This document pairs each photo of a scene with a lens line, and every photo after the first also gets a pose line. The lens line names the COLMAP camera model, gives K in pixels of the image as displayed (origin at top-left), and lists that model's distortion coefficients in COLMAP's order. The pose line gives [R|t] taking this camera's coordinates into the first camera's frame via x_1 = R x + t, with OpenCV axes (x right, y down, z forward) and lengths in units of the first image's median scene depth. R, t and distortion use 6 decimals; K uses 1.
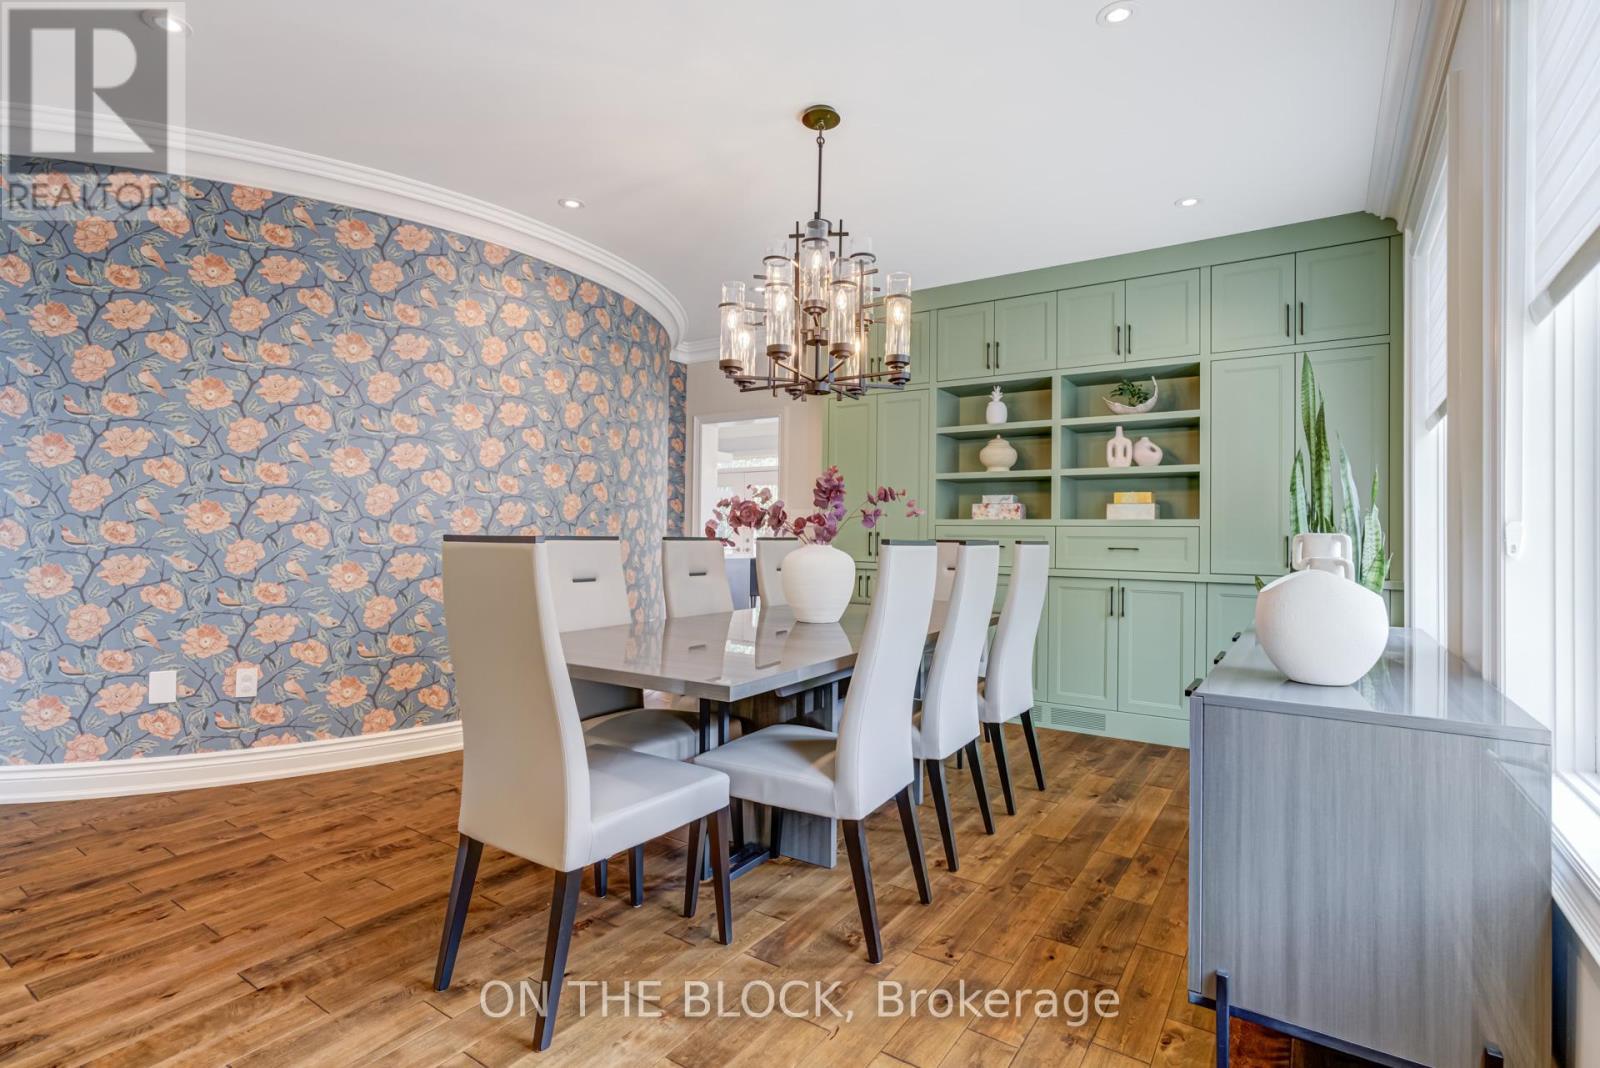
lens RADIAL K [[777.4, 0, 797.8], [0, 777.4, 526.0], [0, 0, 1]] dist [-0.001254, -0.000127]
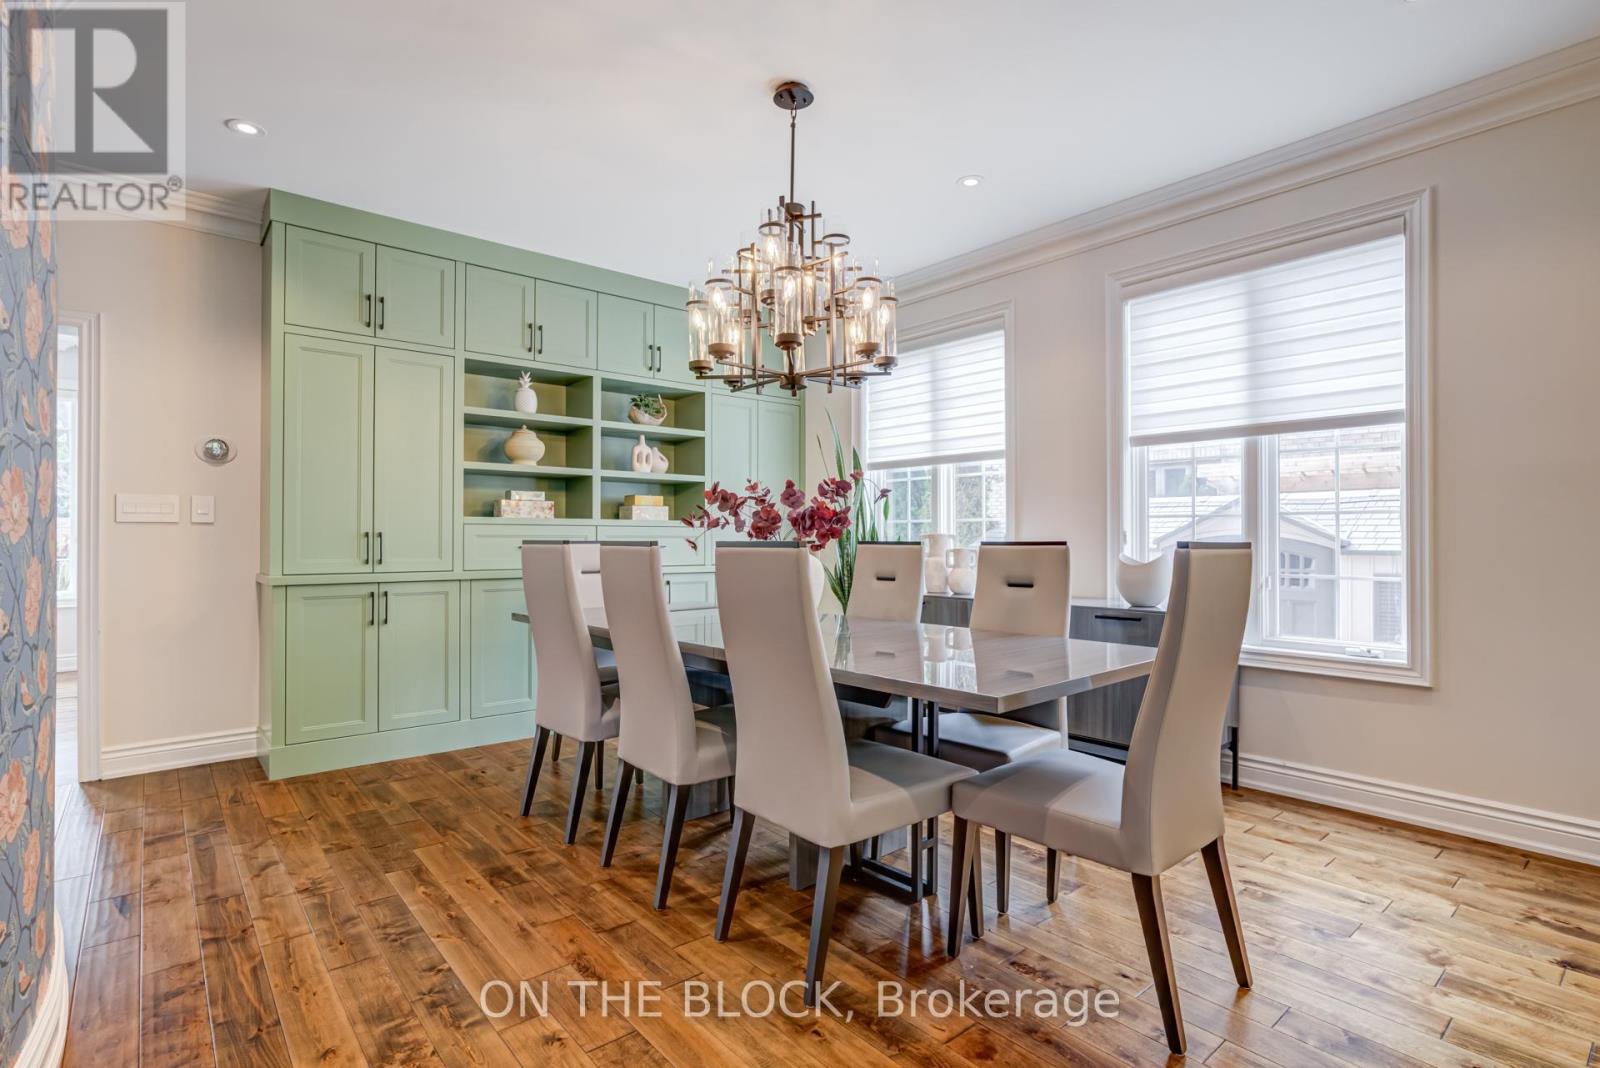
lens RADIAL K [[777.4, 0, 797.8], [0, 777.4, 526.0], [0, 0, 1]] dist [-0.001254, -0.000127]
pose [[0.276177, 0.003534, 0.961100, -0.566267], [-0.003383, 0.999991, -0.002705, 0.002695], [-0.961101, -0.002504, 0.276187, 0.468549]]
